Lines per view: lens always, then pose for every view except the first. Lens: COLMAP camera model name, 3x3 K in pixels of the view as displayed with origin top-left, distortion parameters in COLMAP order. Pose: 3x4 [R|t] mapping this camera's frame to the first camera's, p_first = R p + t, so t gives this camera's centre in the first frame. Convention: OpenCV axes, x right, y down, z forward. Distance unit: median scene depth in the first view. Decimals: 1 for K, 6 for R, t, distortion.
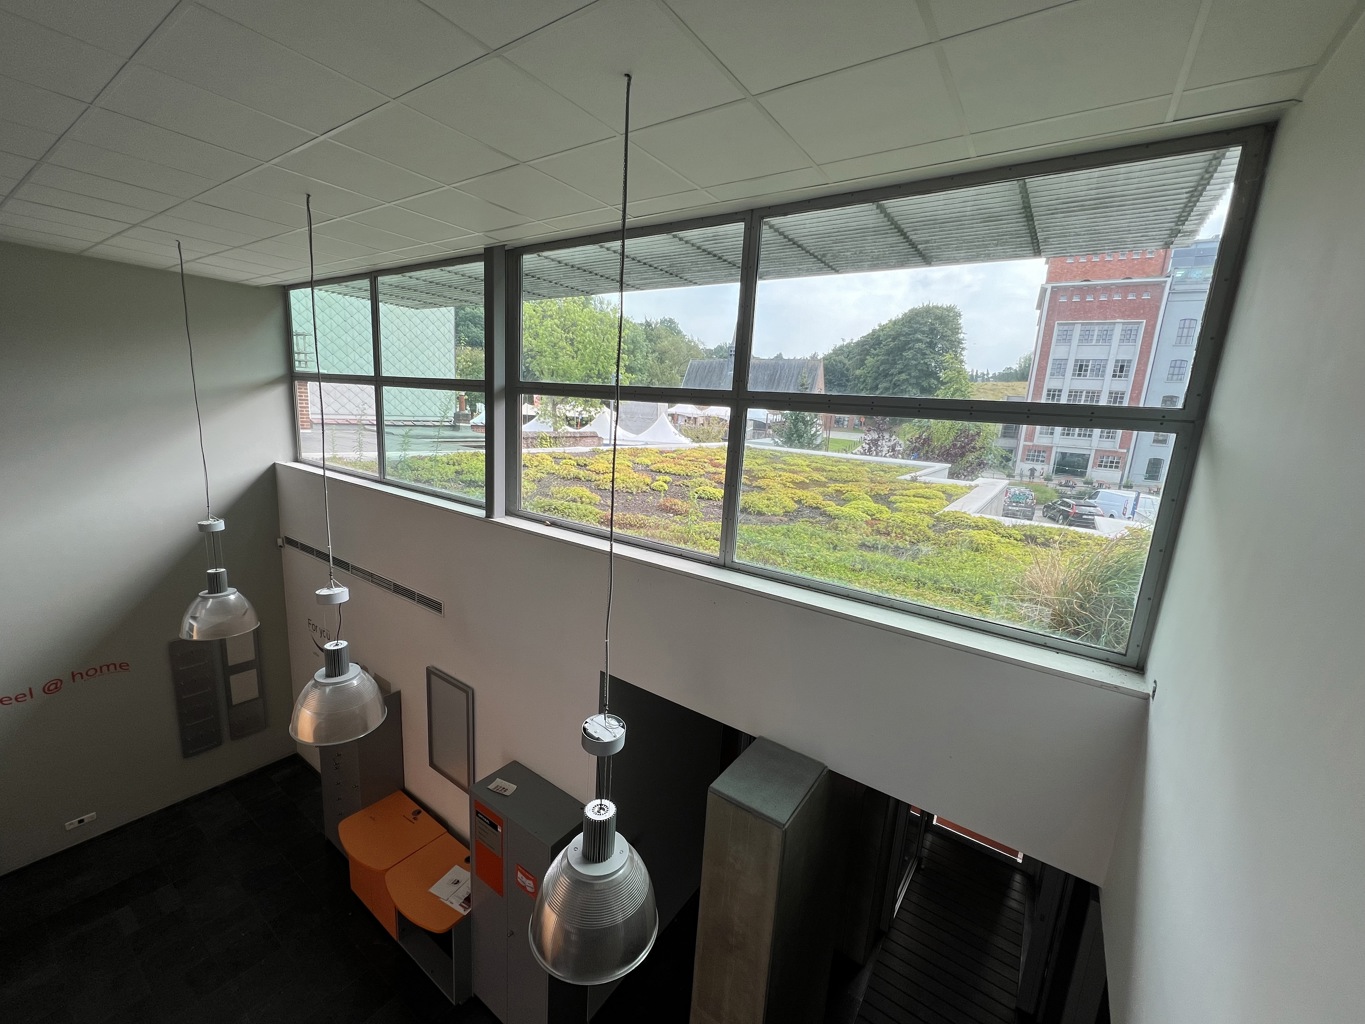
lens RADIAL K [[542.4, 0, 686.8], [0, 542.4, 515.0], [0, 0, 1]] dist [0.003190, 0.000269]
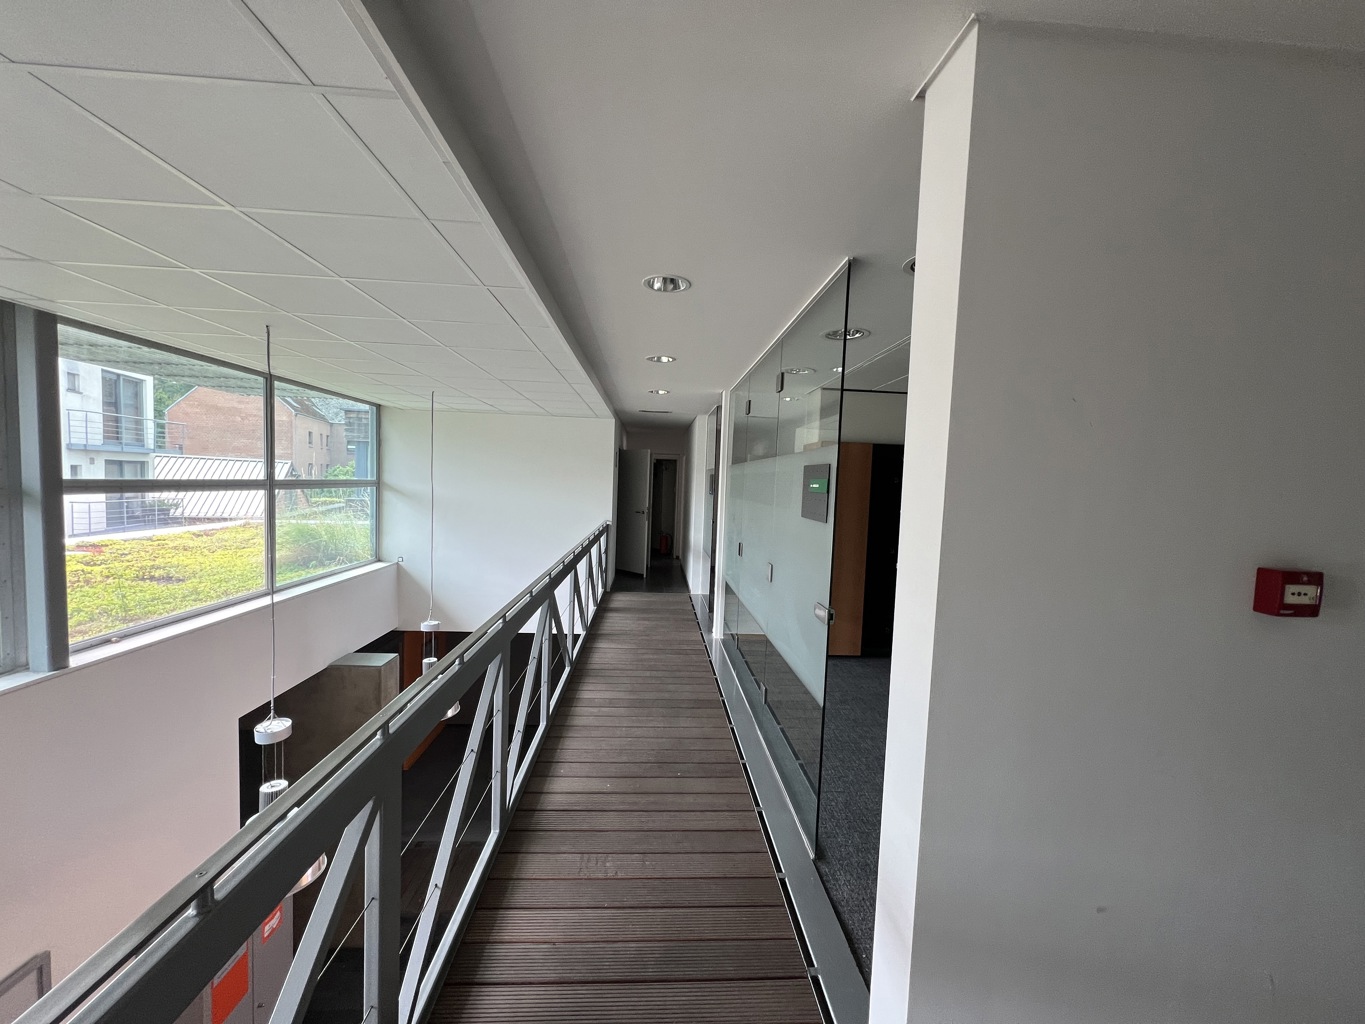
lens RADIAL K [[542.4, 0, 686.8], [0, 542.4, 515.0], [0, 0, 1]] dist [0.003190, 0.000269]
pose [[-0.641840, -0.114762, 0.758203, -1.722735], [0.089444, 0.970785, 0.222656, -0.332233], [-0.761605, 0.210726, -0.612824, 1.003541]]
